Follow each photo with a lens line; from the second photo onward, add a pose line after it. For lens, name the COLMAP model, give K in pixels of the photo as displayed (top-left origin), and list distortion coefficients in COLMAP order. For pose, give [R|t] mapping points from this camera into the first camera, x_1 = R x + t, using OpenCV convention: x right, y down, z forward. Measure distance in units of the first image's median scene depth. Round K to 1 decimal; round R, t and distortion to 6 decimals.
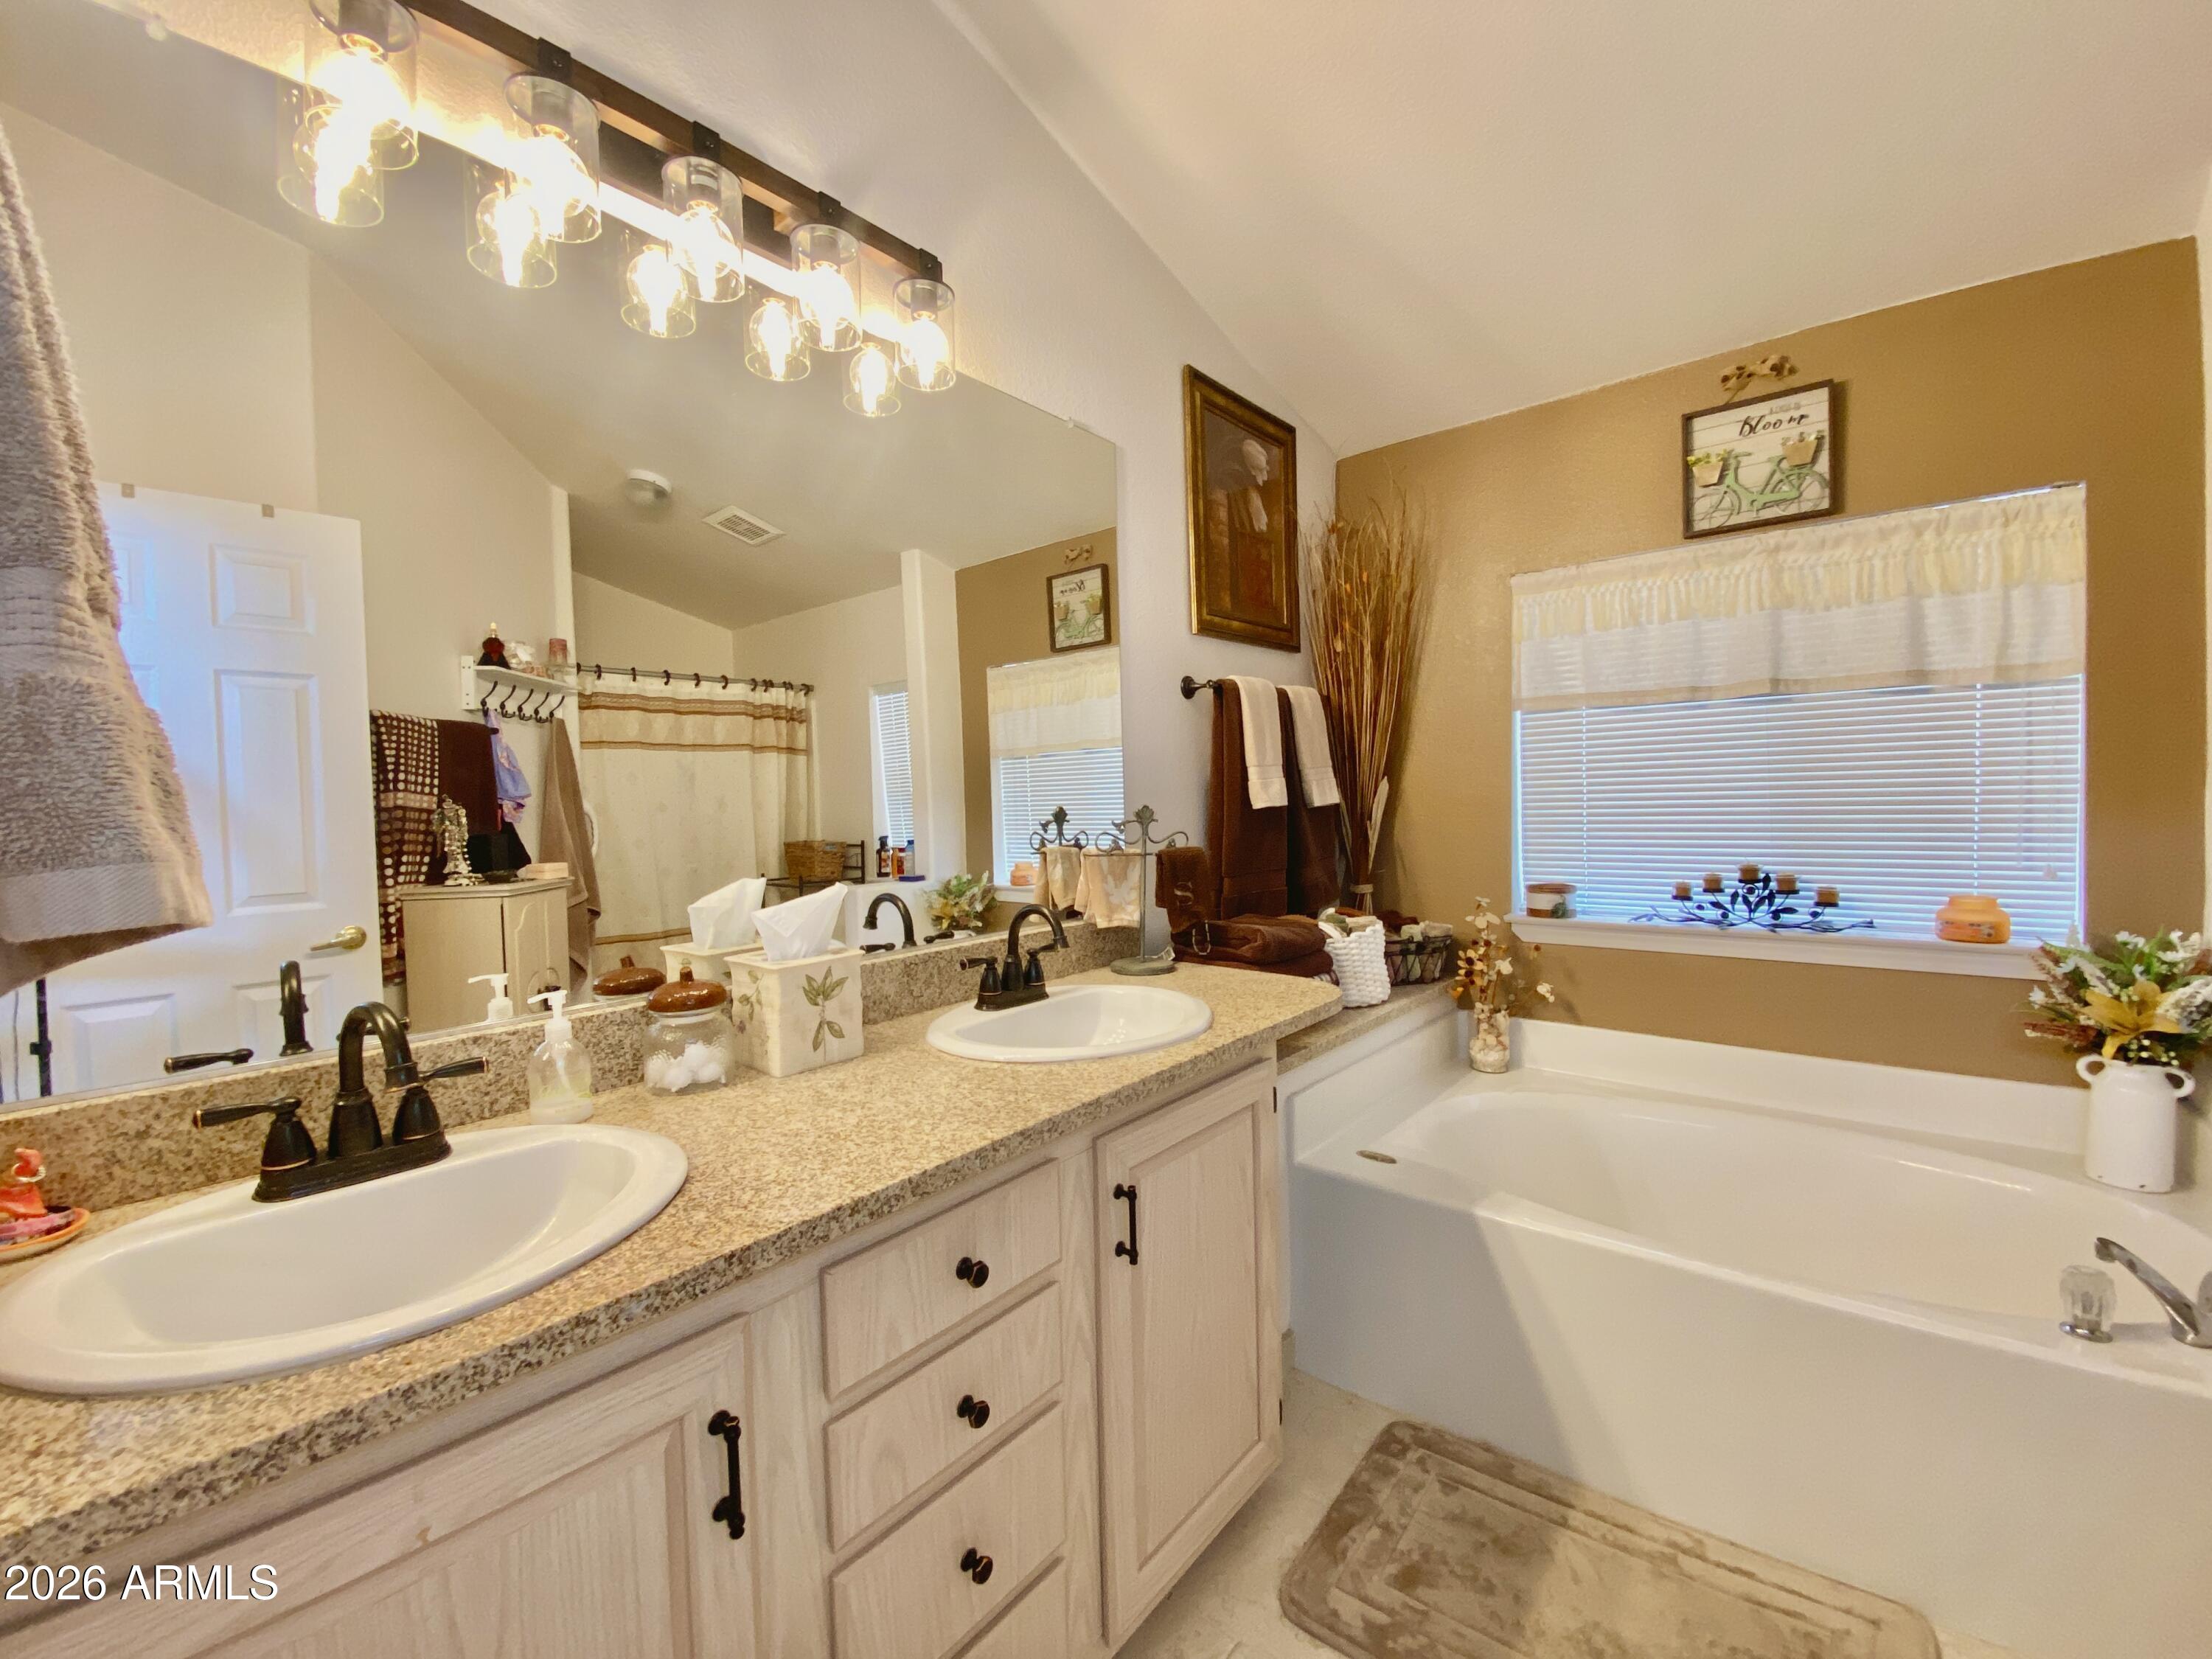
lens RADIAL K [[900.1, 0, 1095.7], [0, 900.1, 840.0], [0, 0, 1]] dist [0.018436, -0.019293]
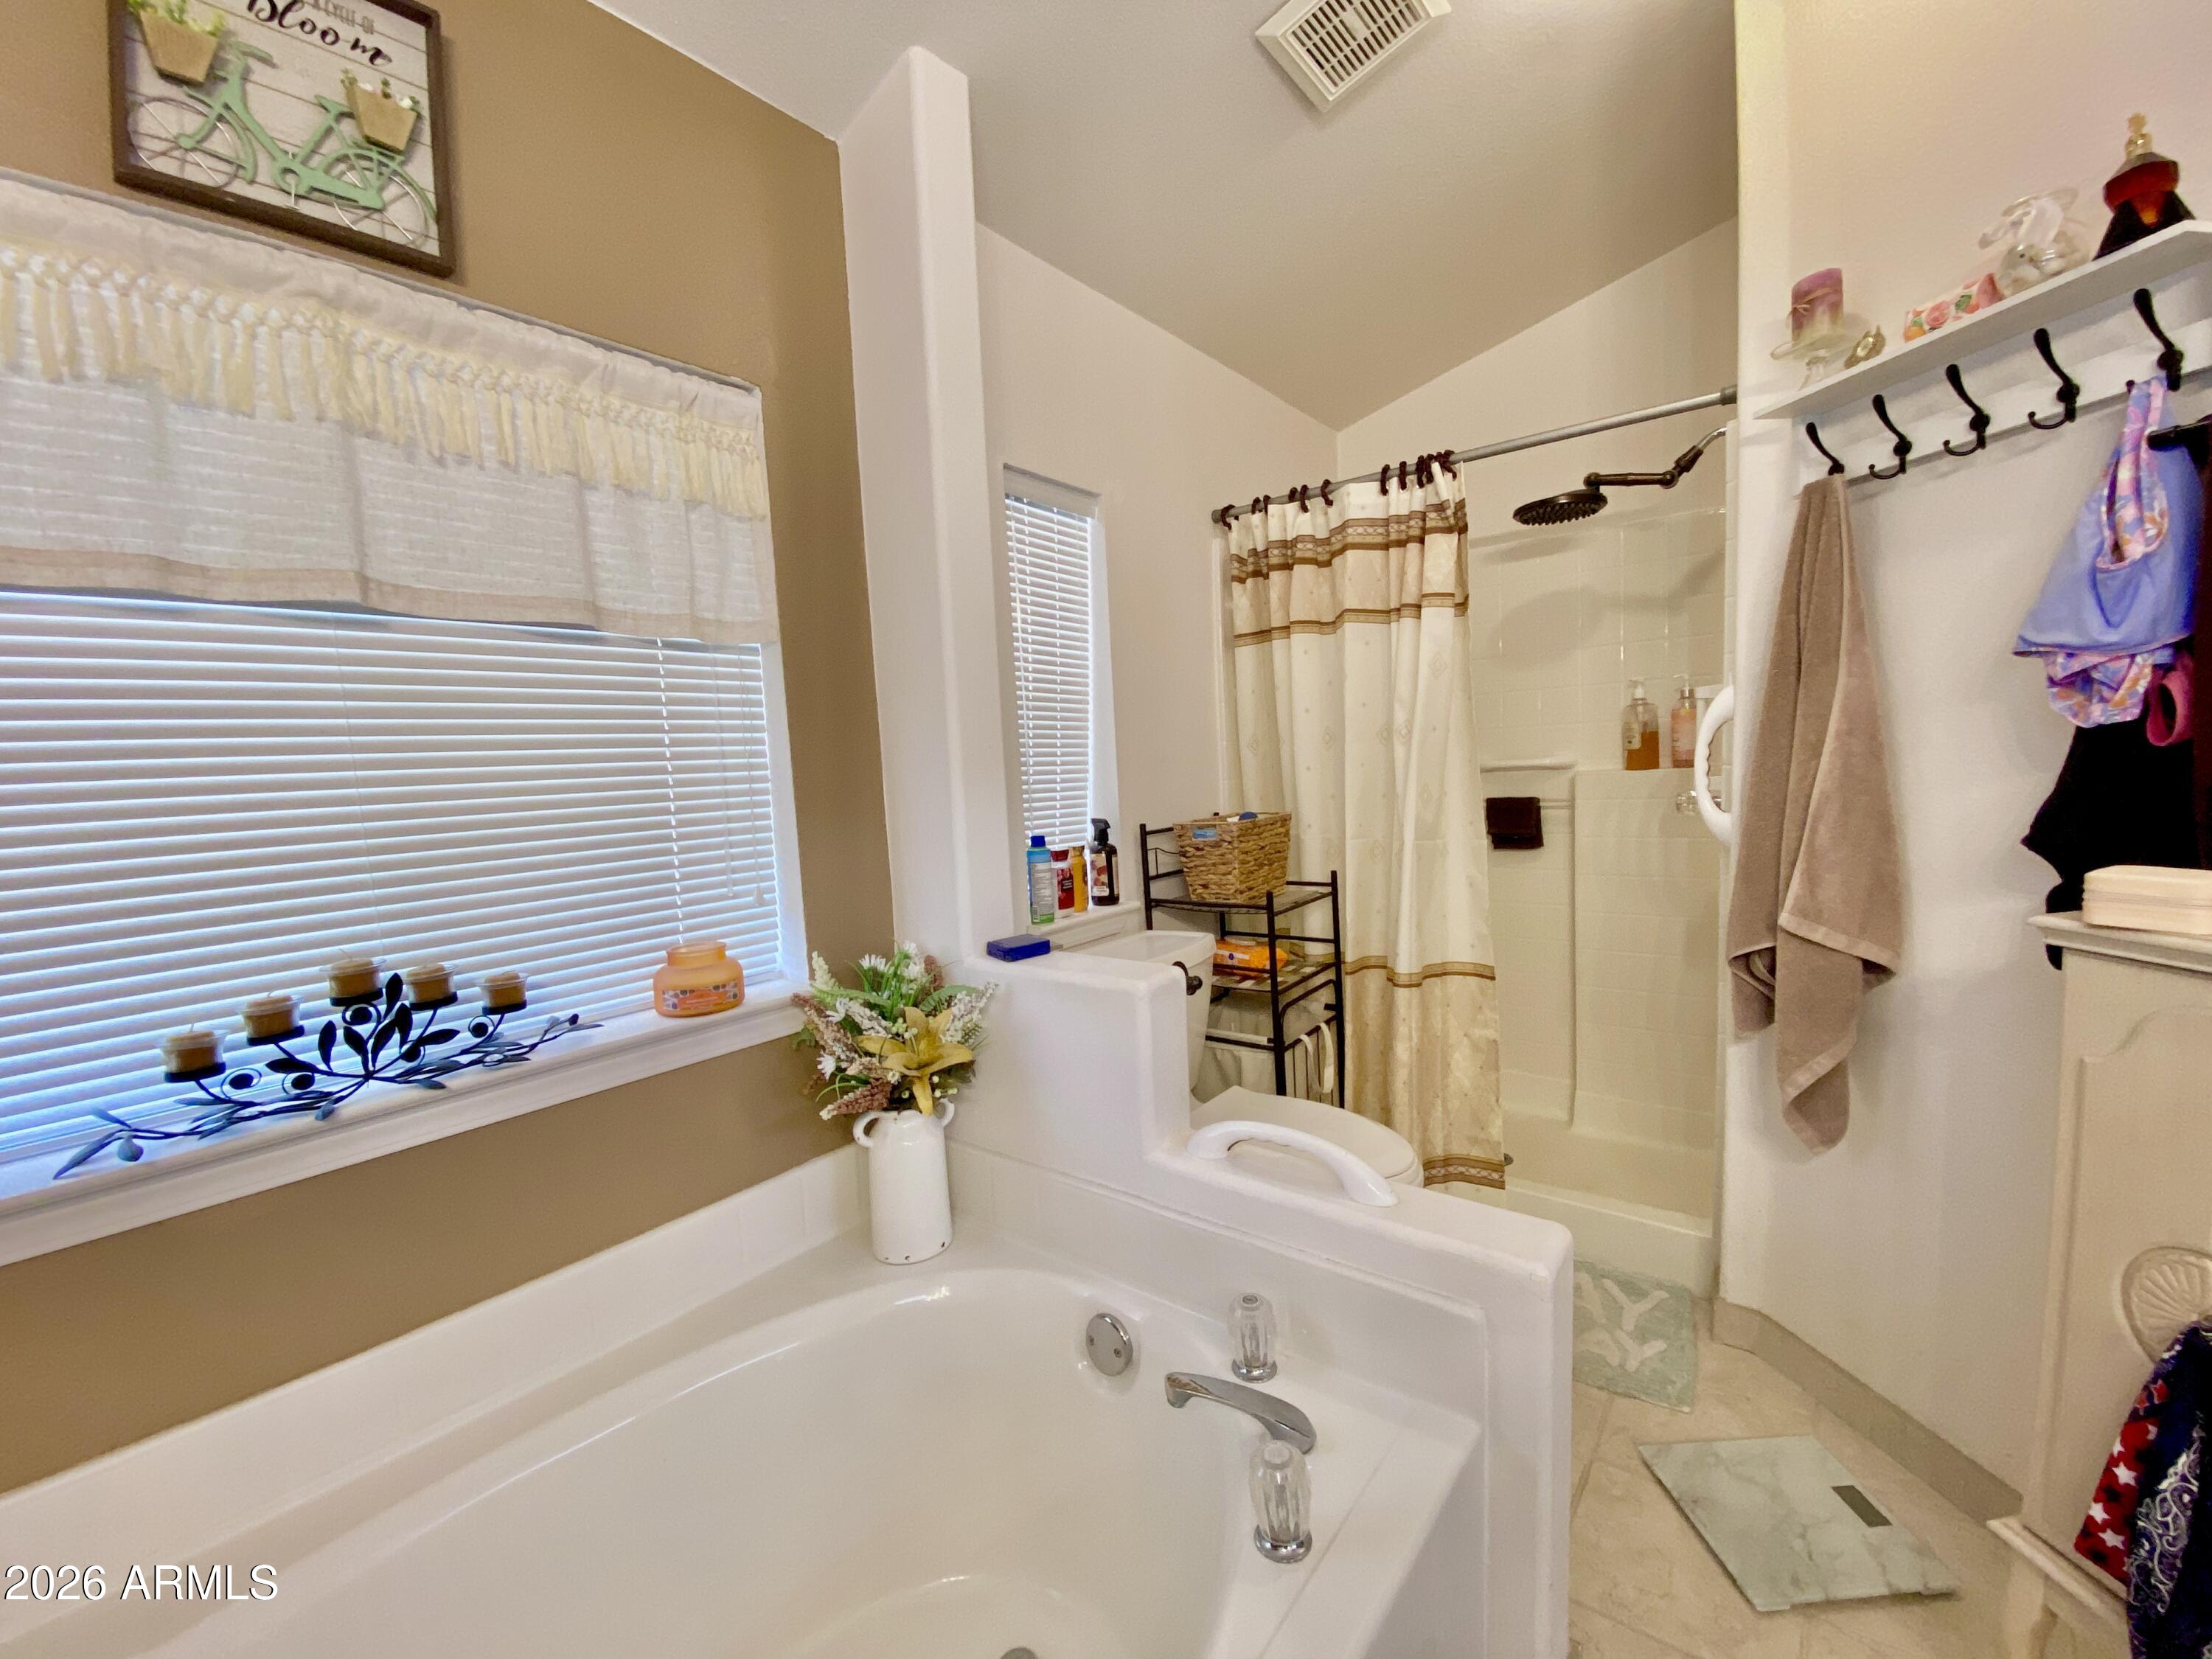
lens RADIAL K [[900.1, 0, 1101.4], [0, 900.1, 834.3], [0, 0, 1]] dist [0.018436, -0.019293]
pose [[-0.043943, -0.057679, 0.997368, 0.307294], [0.092596, 0.993799, 0.061553, -0.042281], [-0.994734, 0.095057, -0.038329, 0.803512]]
